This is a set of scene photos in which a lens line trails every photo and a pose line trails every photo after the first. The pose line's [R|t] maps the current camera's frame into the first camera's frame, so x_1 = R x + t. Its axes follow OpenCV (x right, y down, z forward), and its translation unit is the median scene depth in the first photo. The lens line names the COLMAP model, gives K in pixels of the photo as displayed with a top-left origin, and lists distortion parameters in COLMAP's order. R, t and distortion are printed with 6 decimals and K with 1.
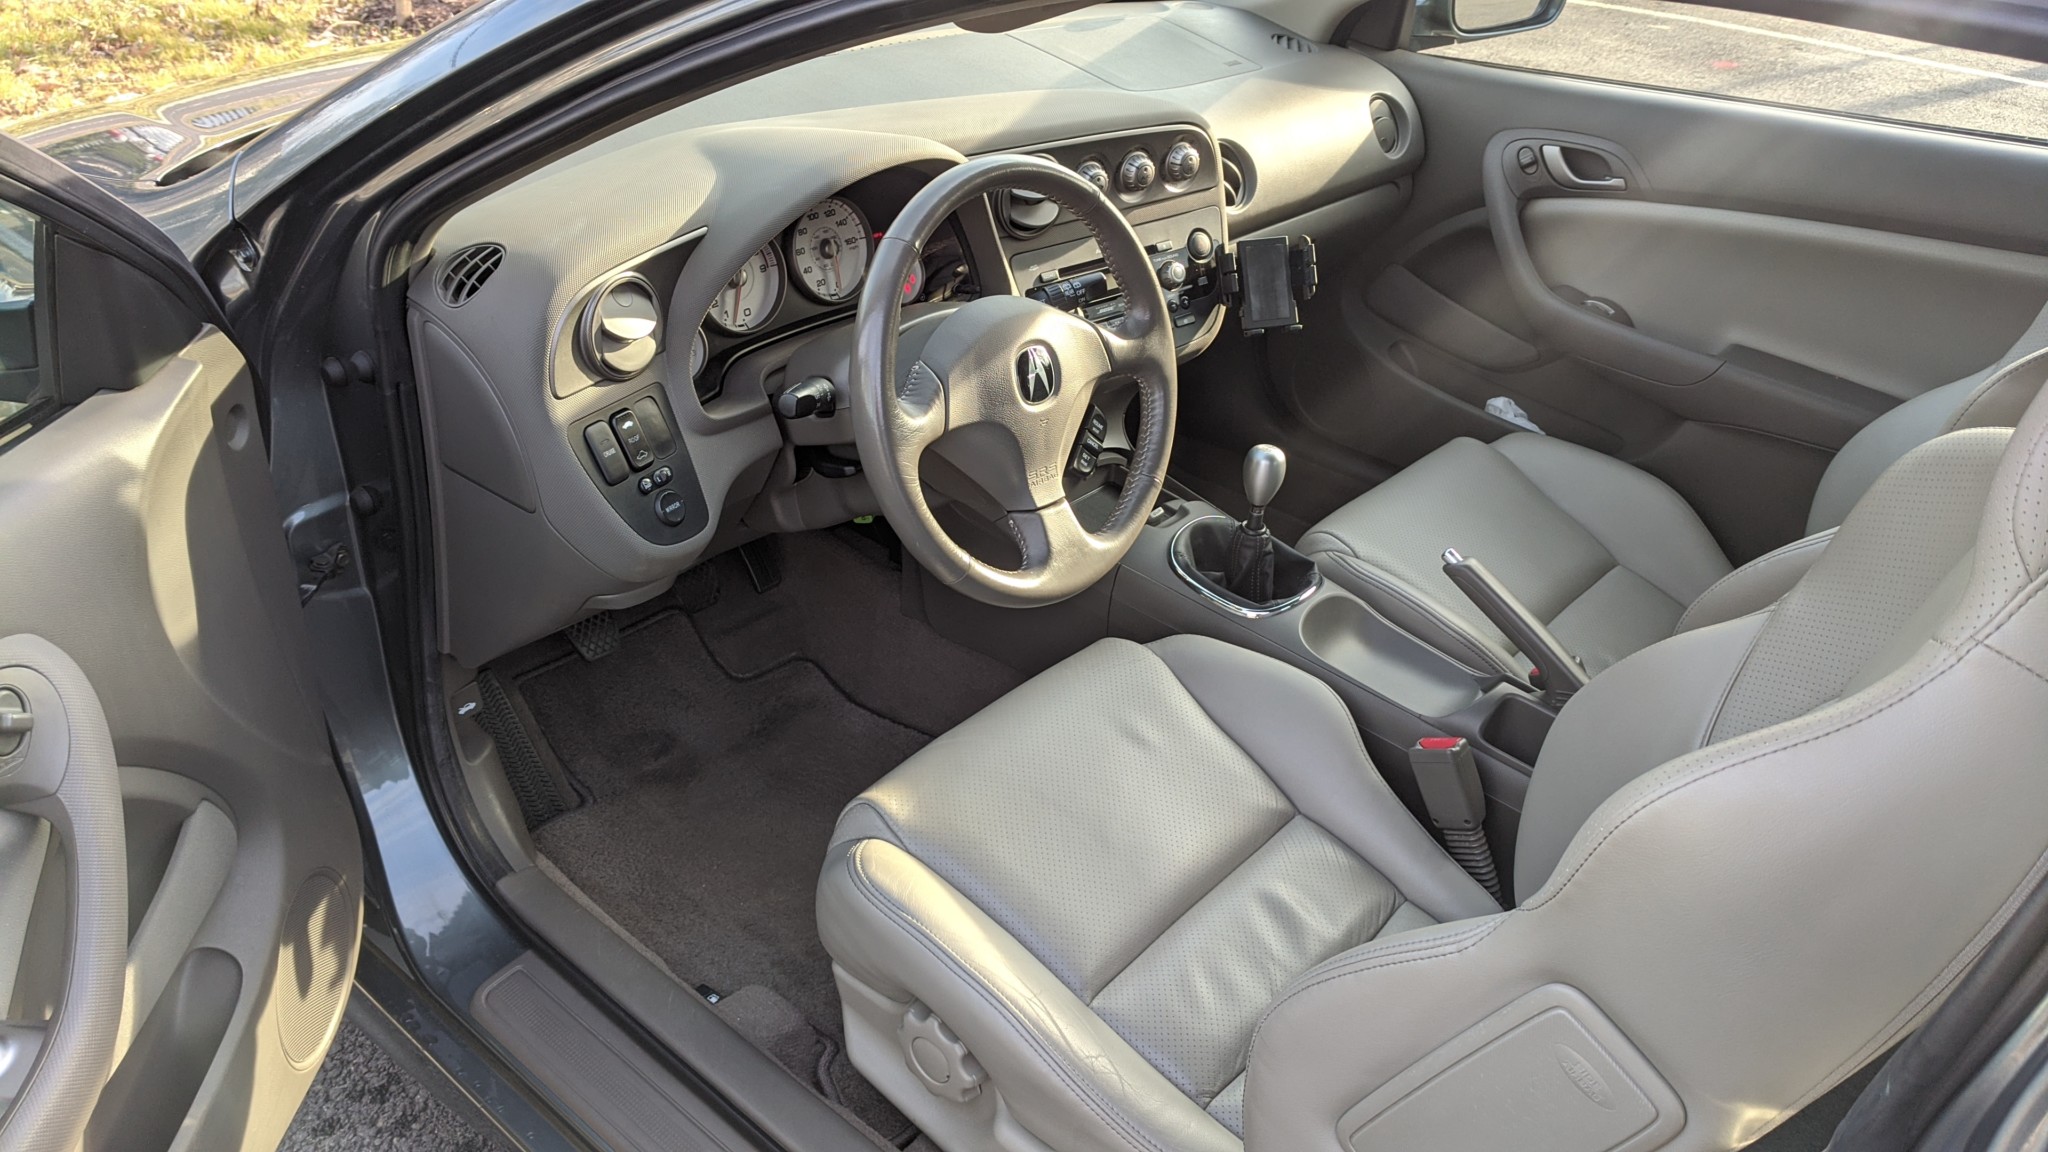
lens RADIAL K [[1626.0, 0, 1075.8], [0, 1626.0, 576.8], [0, 0, 1]] dist [0.002880, 0.000419]
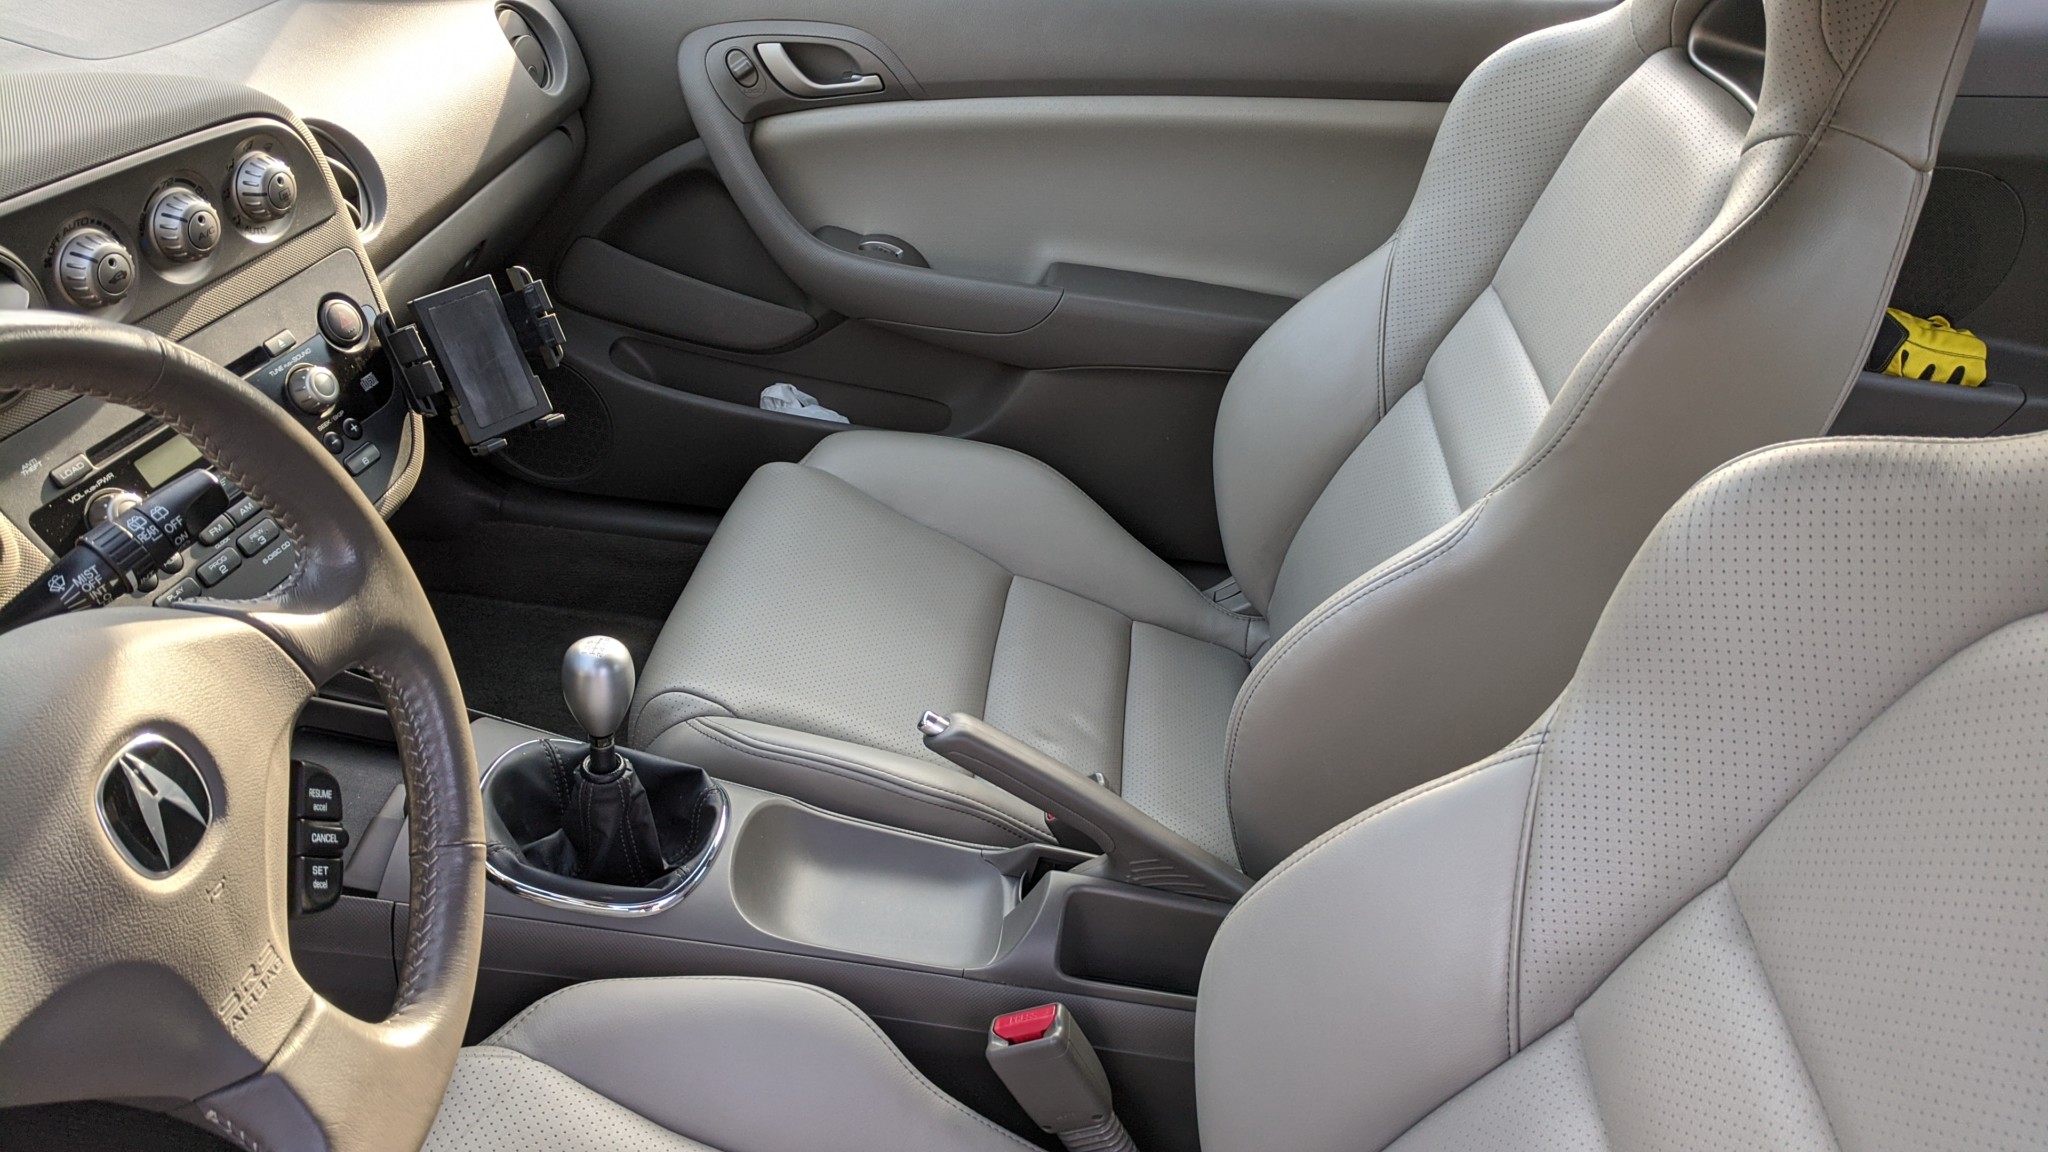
lens RADIAL K [[1511.8, 0, 1022.5], [0, 1511.8, 596.4], [0, 0, 1]] dist [0.013870, 0.007482]
pose [[0.826886, -0.318316, 0.463610, -0.003463], [0.263456, 0.947591, 0.180725, -0.148446], [-0.496841, -0.027299, 0.867412, 0.425290]]
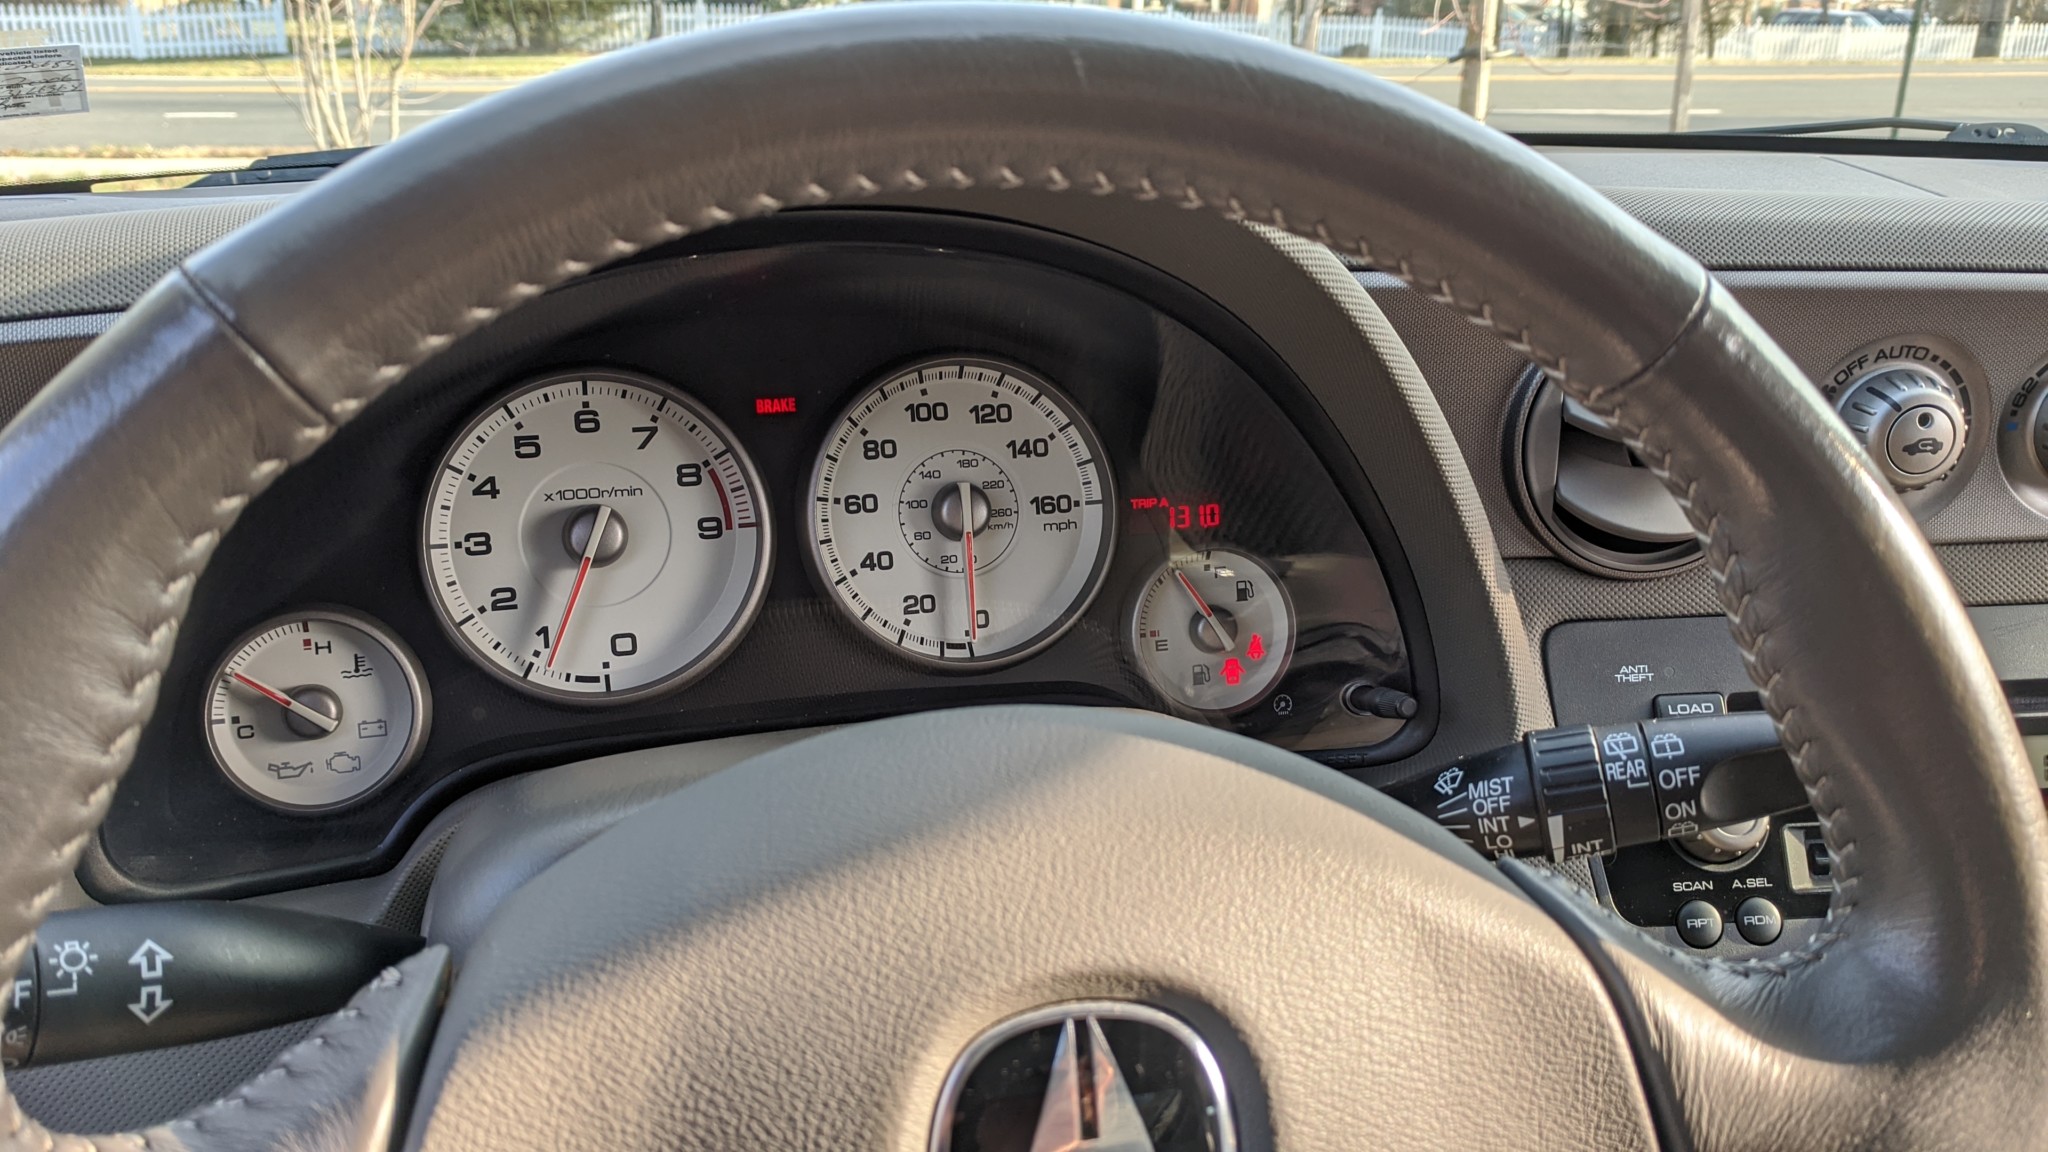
lens RADIAL K [[1626.0, 0, 1075.8], [0, 1626.0, 576.8], [0, 0, 1]] dist [0.002880, 0.000419]
pose [[0.822071, 0.121868, -0.556191, 0.052135], [-0.257848, 0.950604, -0.172821, -0.121395], [0.507656, 0.285484, 0.812887, 0.659566]]
